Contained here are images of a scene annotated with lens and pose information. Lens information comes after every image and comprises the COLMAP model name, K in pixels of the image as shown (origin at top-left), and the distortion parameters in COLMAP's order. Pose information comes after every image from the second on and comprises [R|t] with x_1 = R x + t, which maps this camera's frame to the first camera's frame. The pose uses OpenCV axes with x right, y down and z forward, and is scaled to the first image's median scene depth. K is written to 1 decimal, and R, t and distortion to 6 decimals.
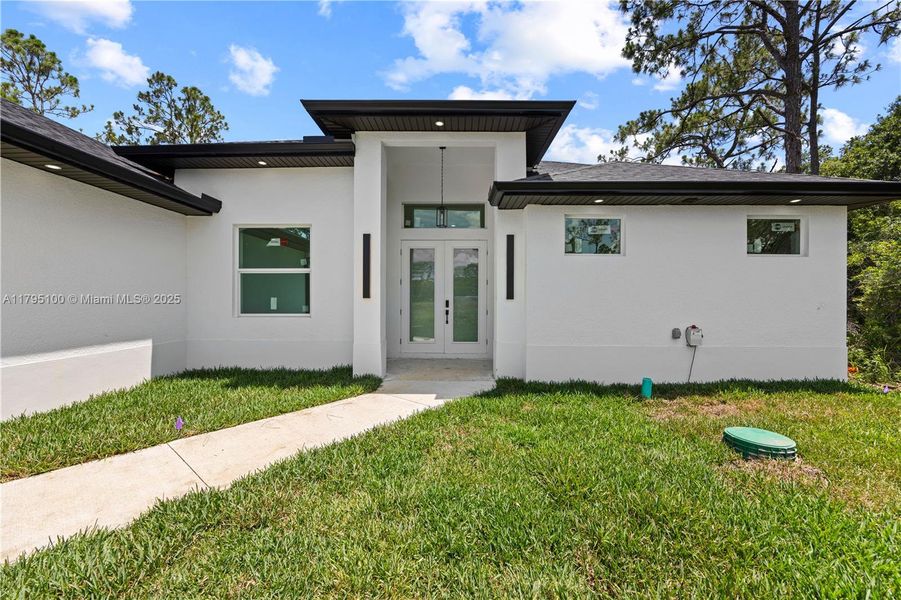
lens RADIAL K [[352.1, 0, 450.5], [0, 352.1, 300.0], [0, 0, 1]] dist [-0.000955, -0.000012]
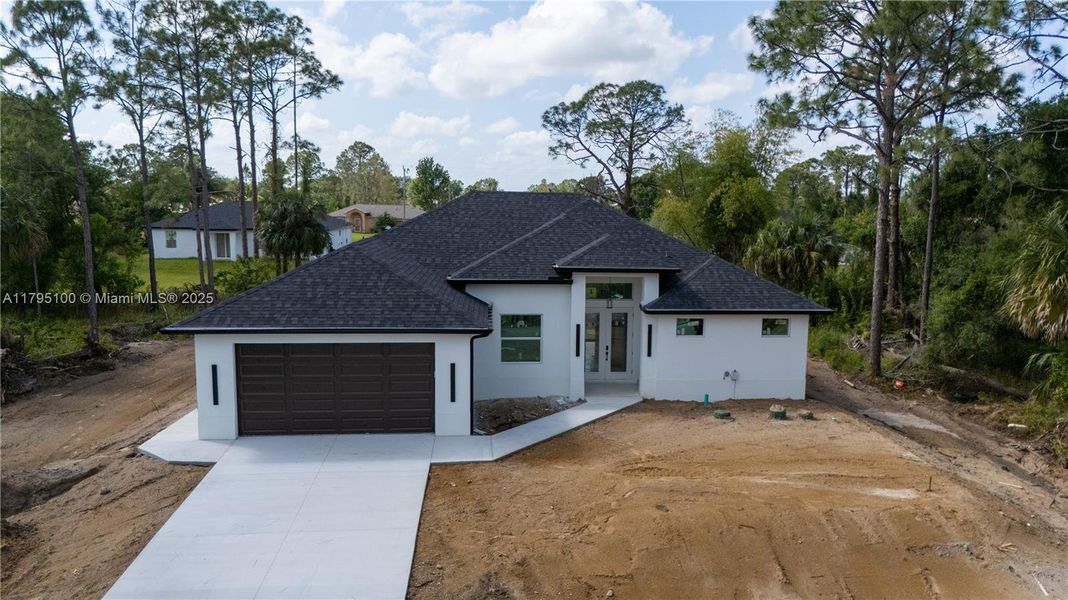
lens RADIAL K [[820.4, 0, 534.0], [0, 820.4, 300.0], [0, 0, 1]] dist [0.049256, 0.000165]
pose [[0.997292, -0.002625, 0.073498, -0.792897], [-0.006511, 0.992287, 0.123791, -0.859155], [-0.073256, -0.123934, 0.989583, -3.386412]]
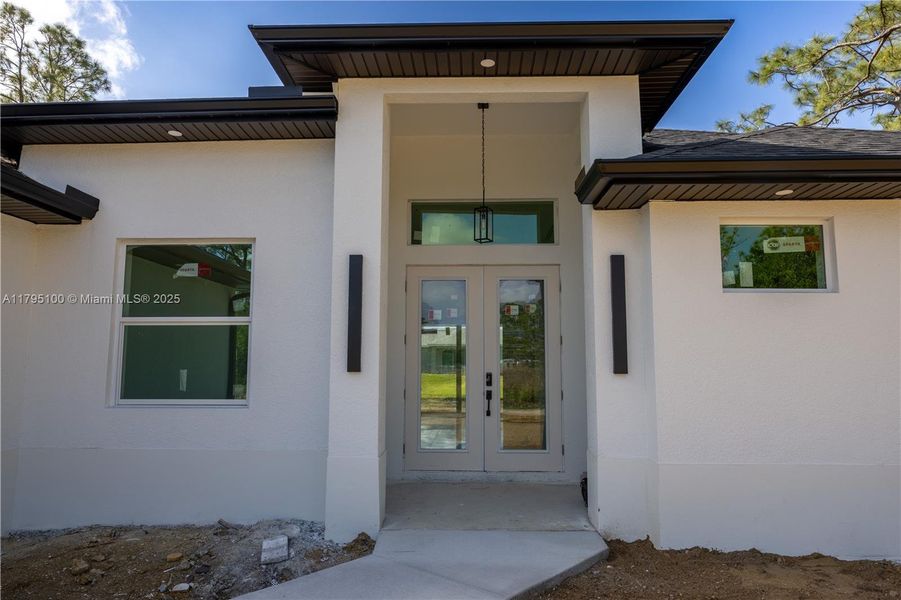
lens RADIAL K [[597.2, 0, 450.5], [0, 597.2, 300.0], [0, 0, 1]] dist [0.002150, -0.000467]
pose [[0.999717, -0.002551, -0.023666, -0.065138], [-0.000068, 0.993929, -0.110025, -0.013290], [0.023803, 0.109996, 0.993647, 0.076851]]
